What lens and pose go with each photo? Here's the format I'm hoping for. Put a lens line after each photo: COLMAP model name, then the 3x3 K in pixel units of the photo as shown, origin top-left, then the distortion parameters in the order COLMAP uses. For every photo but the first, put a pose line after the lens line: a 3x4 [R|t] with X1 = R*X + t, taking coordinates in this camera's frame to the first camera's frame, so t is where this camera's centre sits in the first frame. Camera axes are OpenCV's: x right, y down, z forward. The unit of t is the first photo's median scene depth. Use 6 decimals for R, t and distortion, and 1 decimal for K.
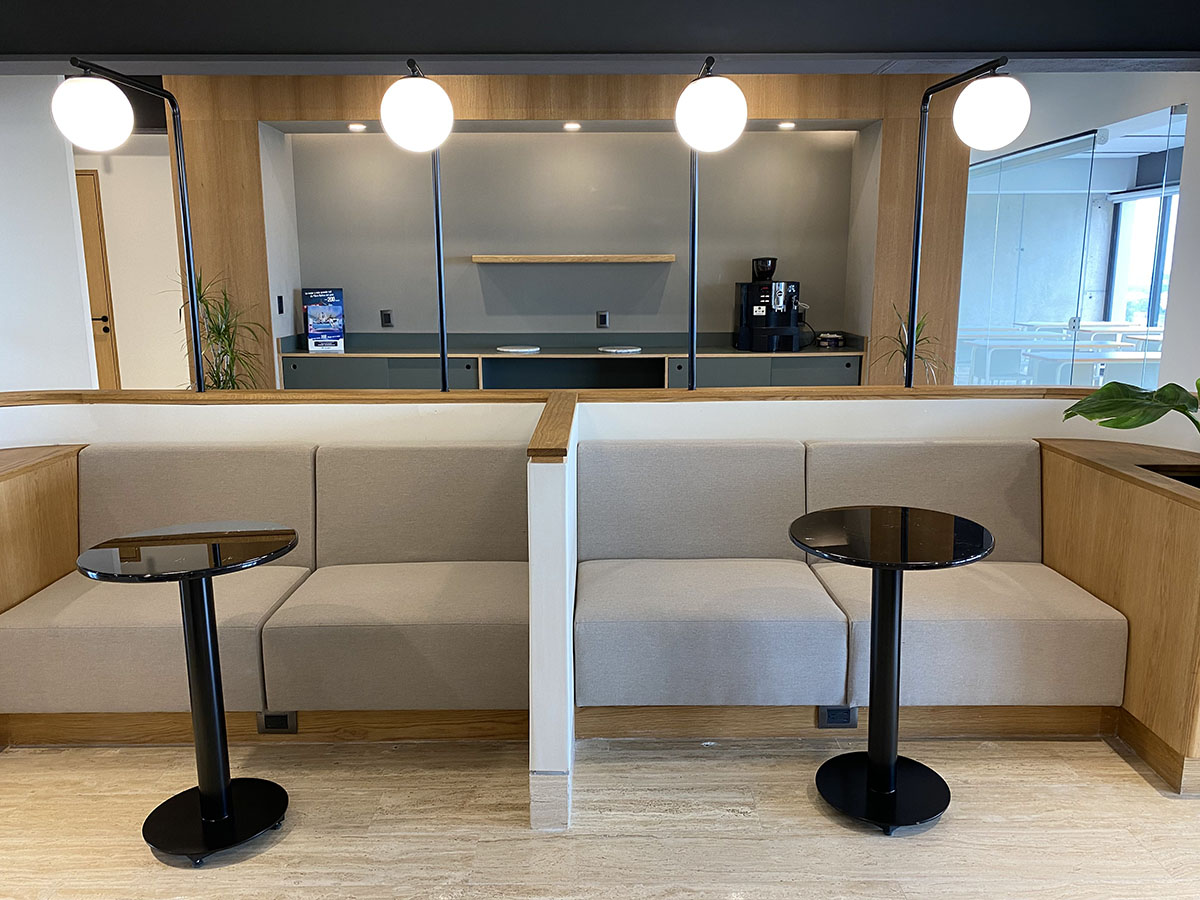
lens RADIAL K [[926.8, 0, 600.0], [0, 926.8, 450.0], [0, 0, 1]] dist [0.032458, -0.005591]
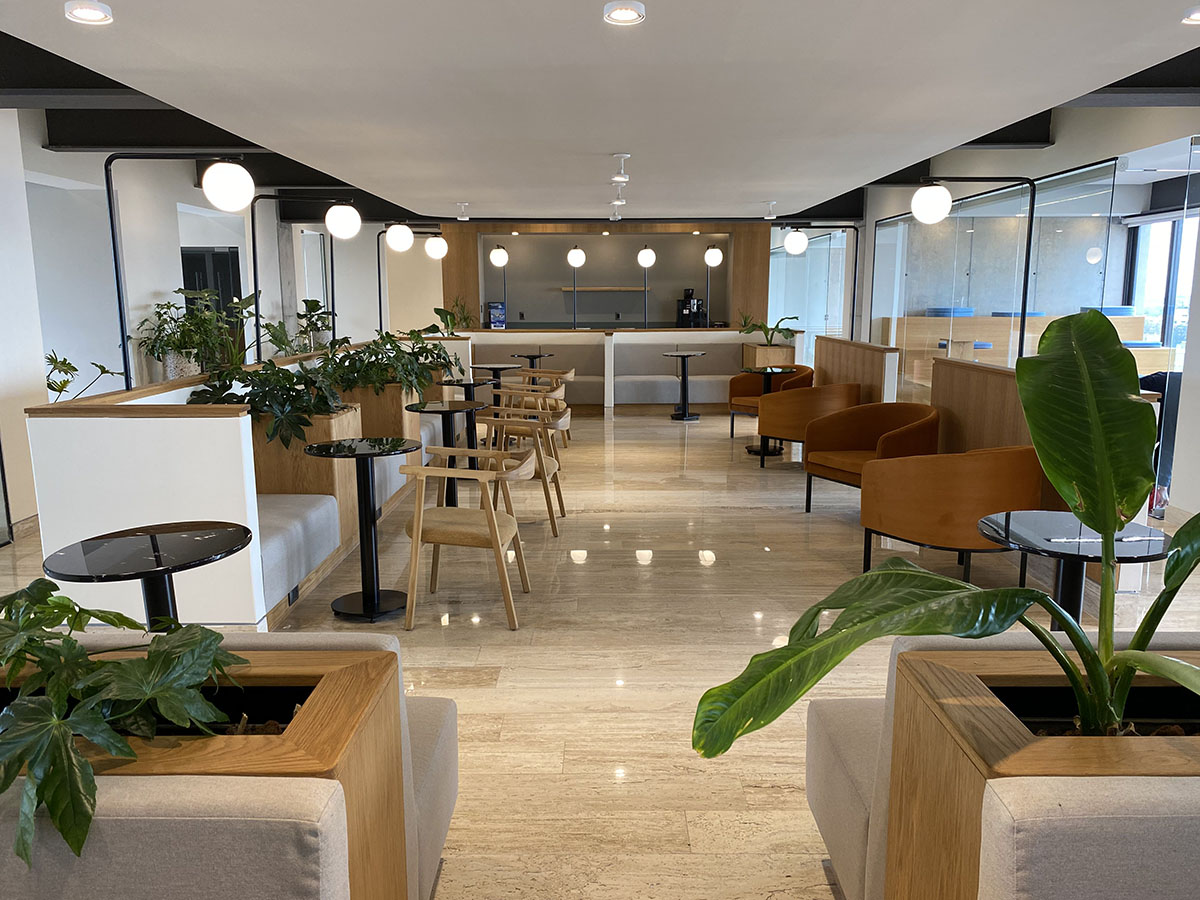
lens RADIAL K [[926.8, 0, 600.0], [0, 926.8, 450.0], [0, 0, 1]] dist [0.032458, -0.005591]
pose [[0.999958, 0.002406, -0.008795, -0.021563], [-0.002621, 0.999697, -0.024461, 0.249876], [0.008734, 0.024483, 0.999662, -1.296419]]
